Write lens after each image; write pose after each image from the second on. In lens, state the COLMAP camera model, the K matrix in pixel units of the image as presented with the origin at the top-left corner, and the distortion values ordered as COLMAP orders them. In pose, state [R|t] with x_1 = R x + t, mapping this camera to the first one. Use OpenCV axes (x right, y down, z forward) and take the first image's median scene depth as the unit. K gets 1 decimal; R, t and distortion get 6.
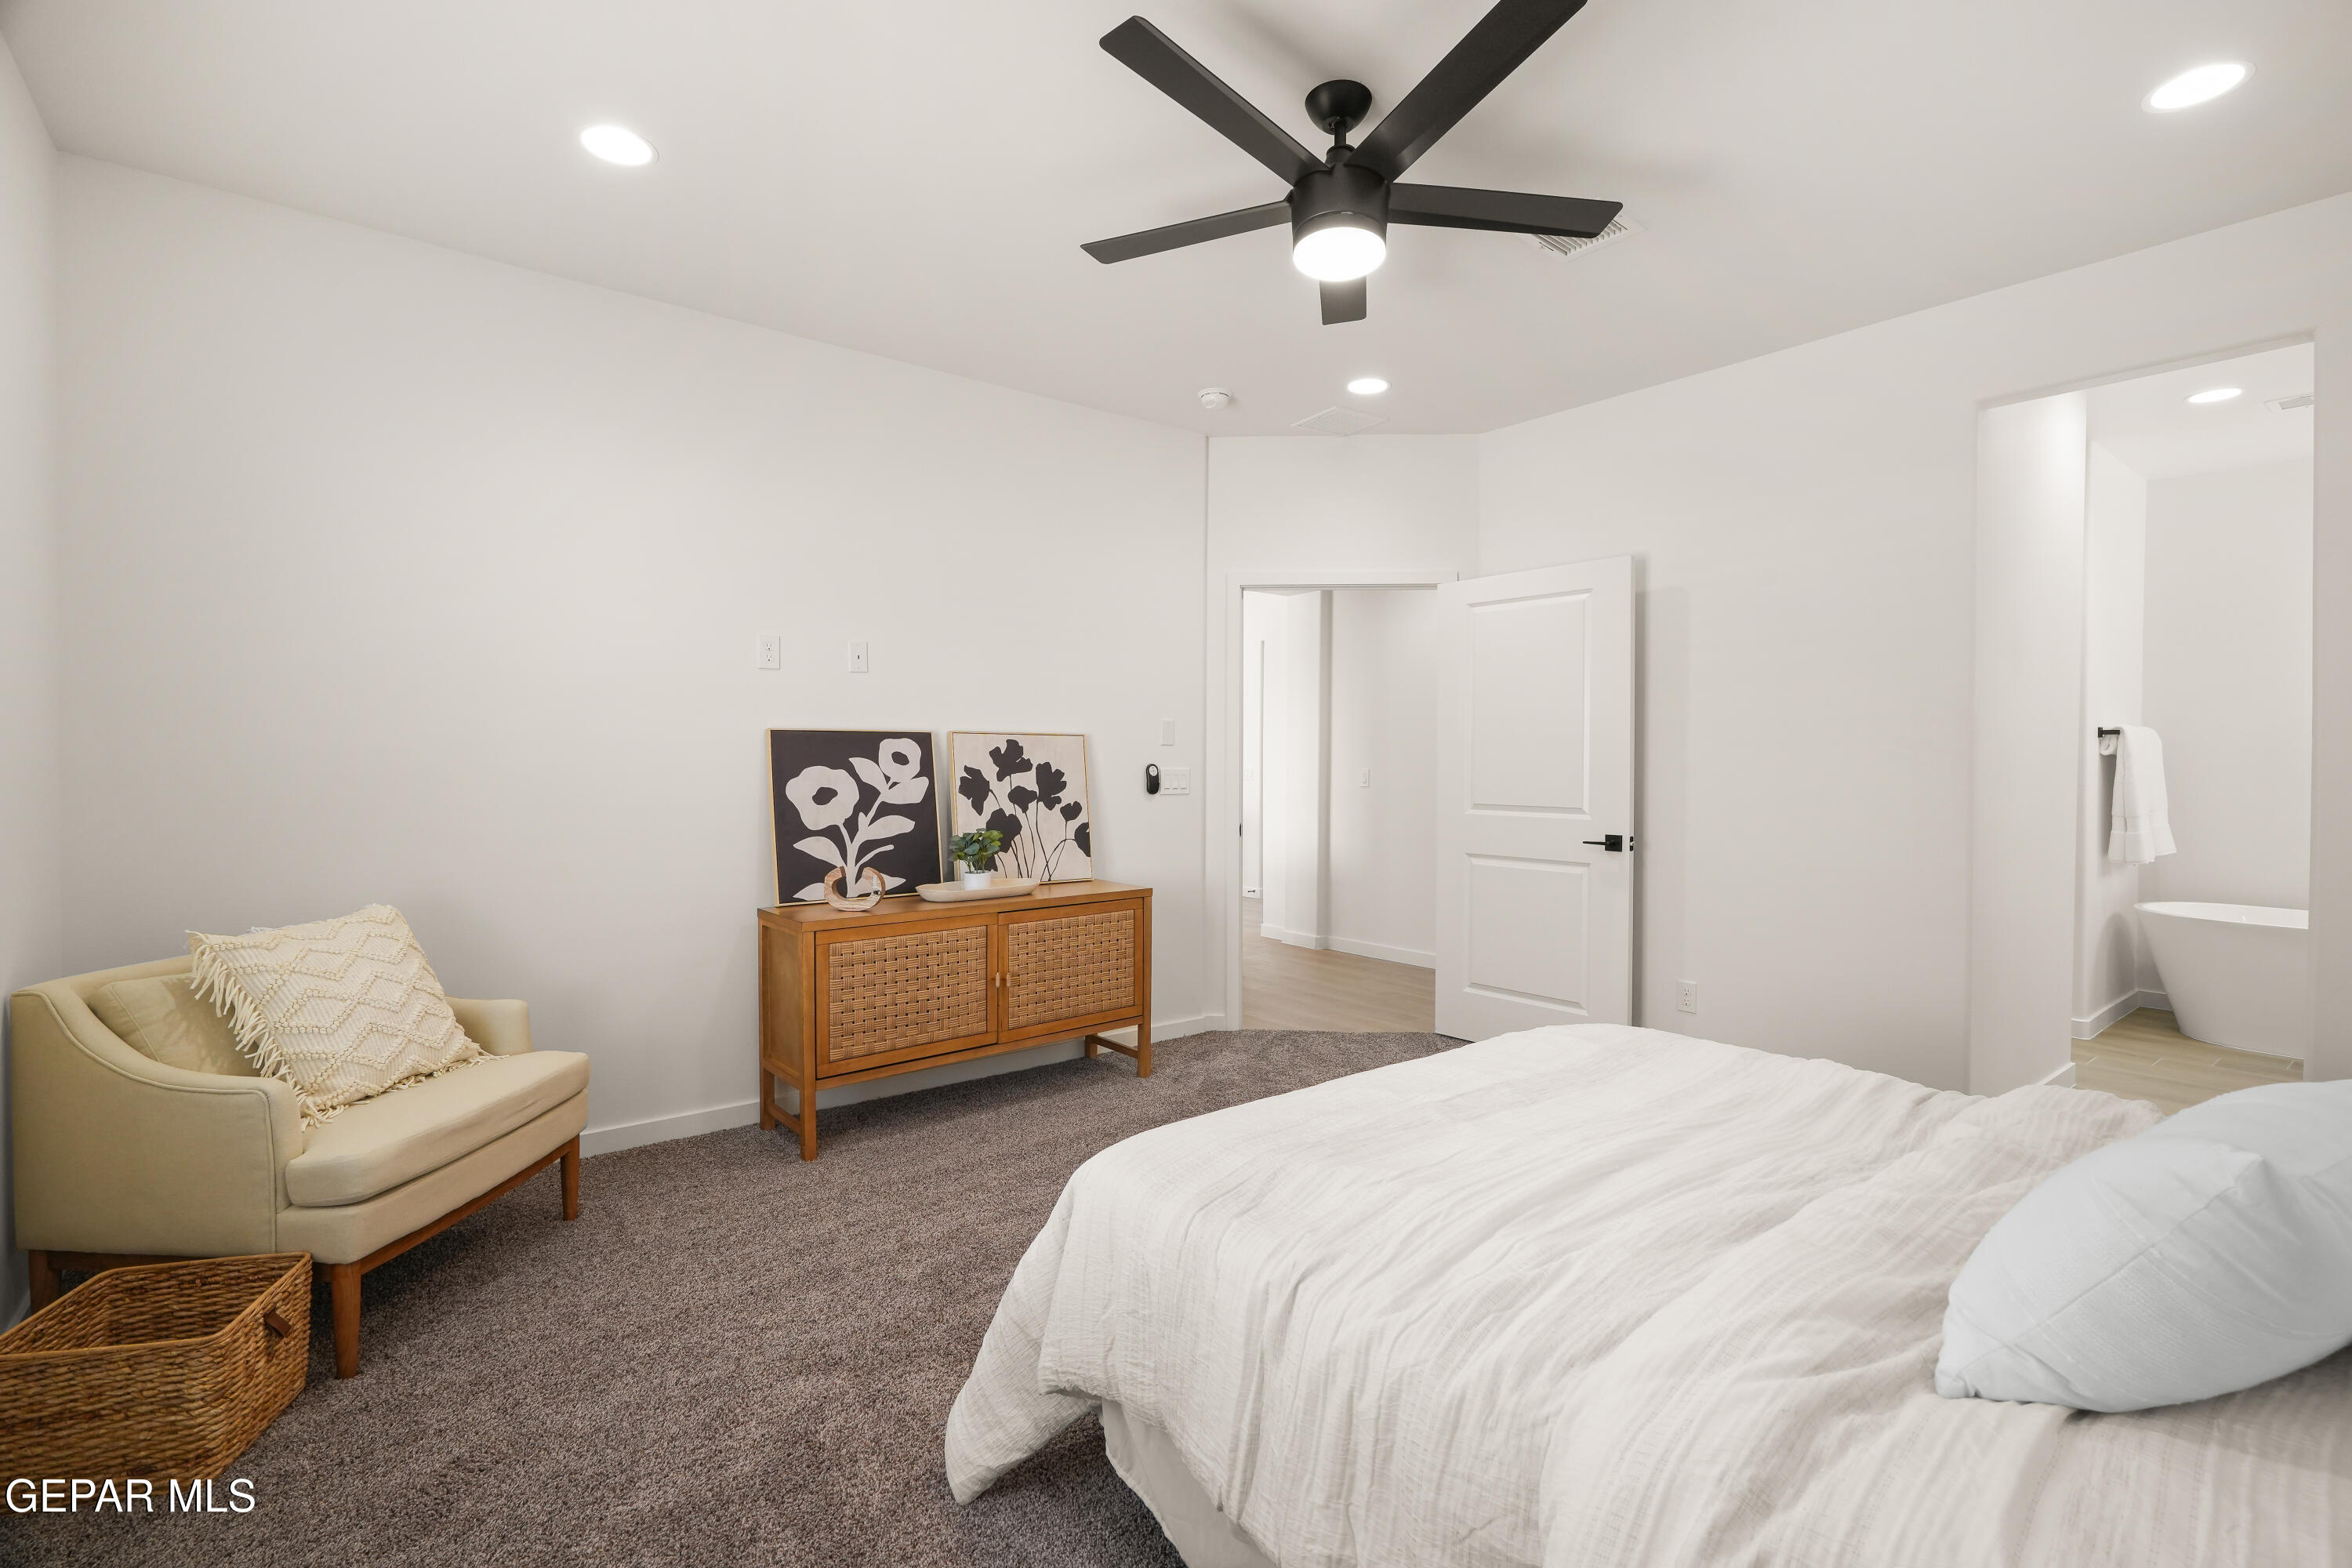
lens RADIAL K [[1077.2, 0, 1172.6], [0, 1077.2, 765.2], [0, 0, 1]] dist [-0.005748, 0.000999]
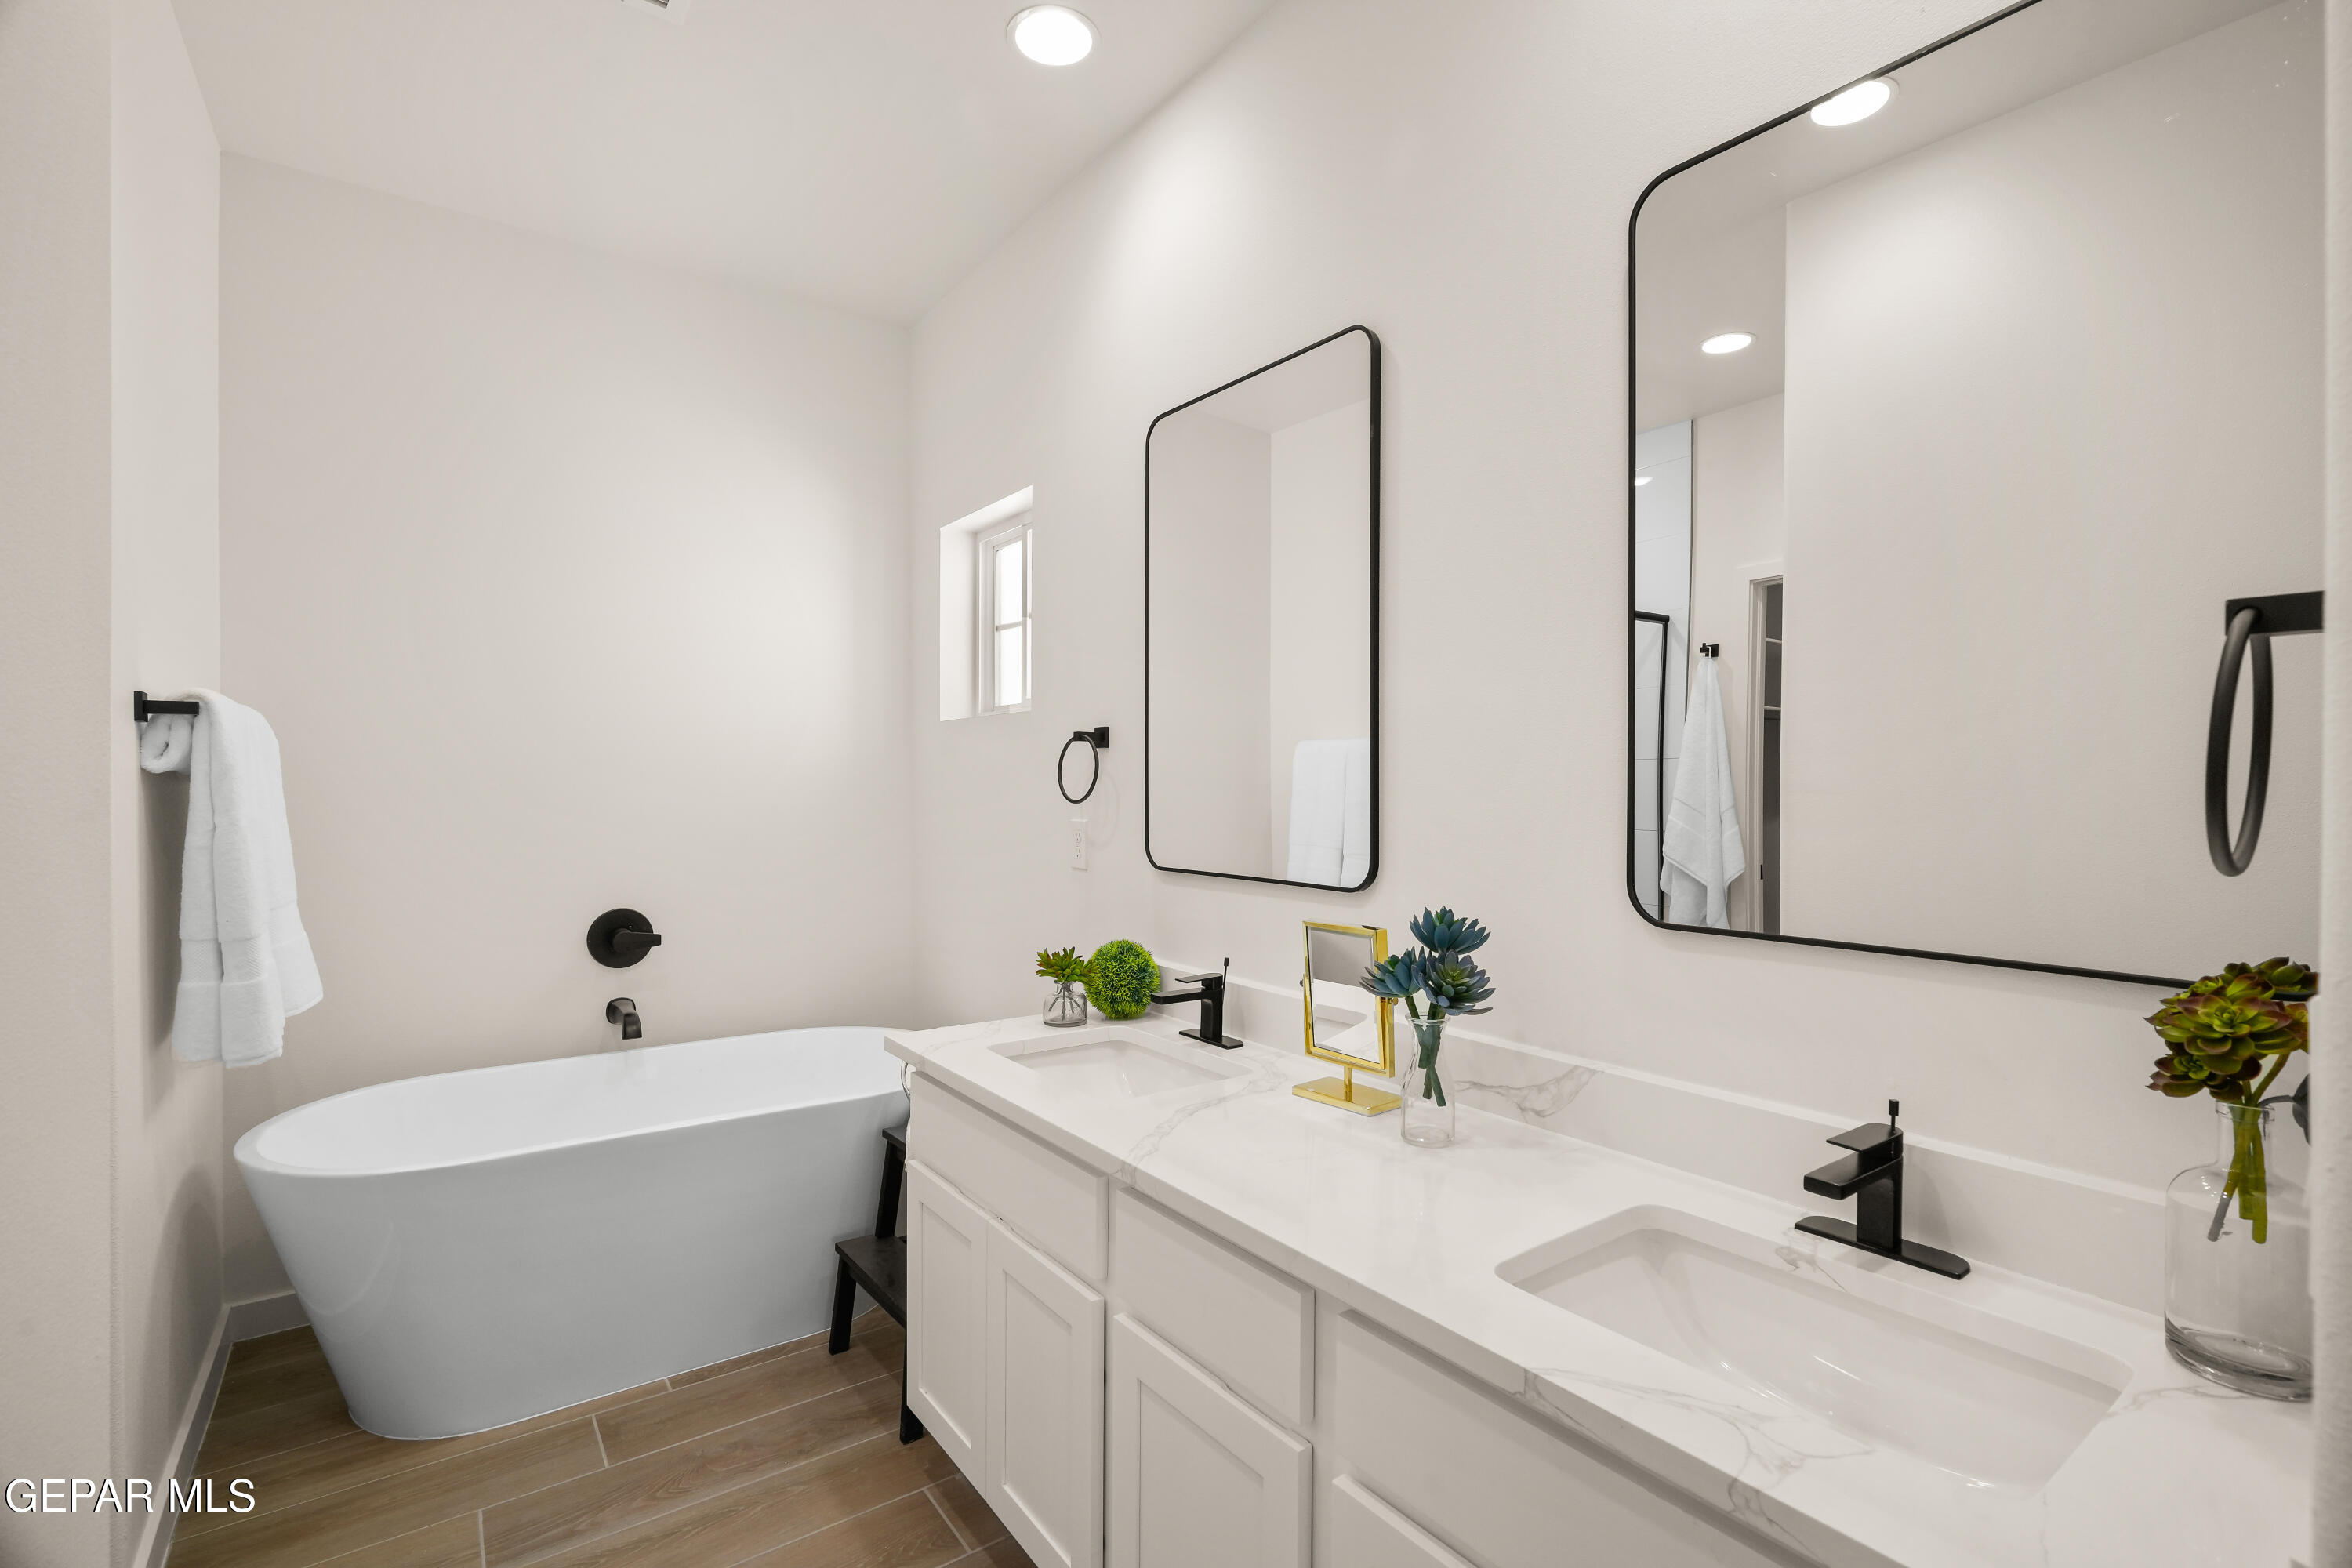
lens RADIAL K [[1057.1, 0, 1180.7], [0, 1057.1, 775.9], [0, 0, 1]] dist [-0.011164, 0.006509]
pose [[0.086558, -0.002952, 0.996242, 0.551232], [0.014416, 0.999895, 0.001710, -0.003767], [-0.996143, 0.014214, 0.086591, 0.631887]]
